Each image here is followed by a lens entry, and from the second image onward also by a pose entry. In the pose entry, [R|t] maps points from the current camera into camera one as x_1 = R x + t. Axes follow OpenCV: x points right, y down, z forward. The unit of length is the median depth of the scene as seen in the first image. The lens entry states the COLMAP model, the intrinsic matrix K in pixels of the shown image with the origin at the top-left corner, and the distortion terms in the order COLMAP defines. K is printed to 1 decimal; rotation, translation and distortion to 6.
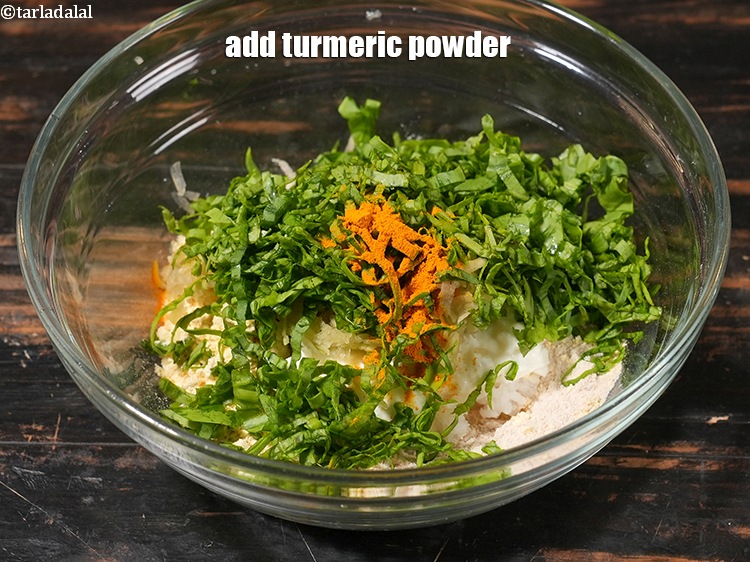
lens RADIAL K [[1920.5, 0, 388.8], [0, 1920.5, 287.5], [0, 0, 1]] dist [0.112546, 0.000000]
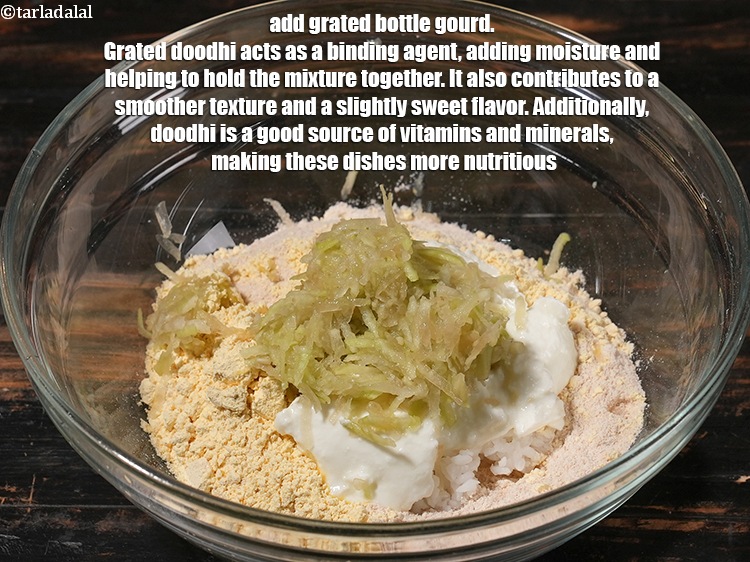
lens RADIAL K [[2410.6, 0, 380.8], [0, 2410.6, 277.7], [0, 0, 1]] dist [0.144412, 0.000000]
pose [[0.999962, -0.002663, 0.008304, -0.014422], [0.002964, 0.999331, -0.036452, 0.014390], [-0.008202, 0.036475, 0.999301, -0.163859]]
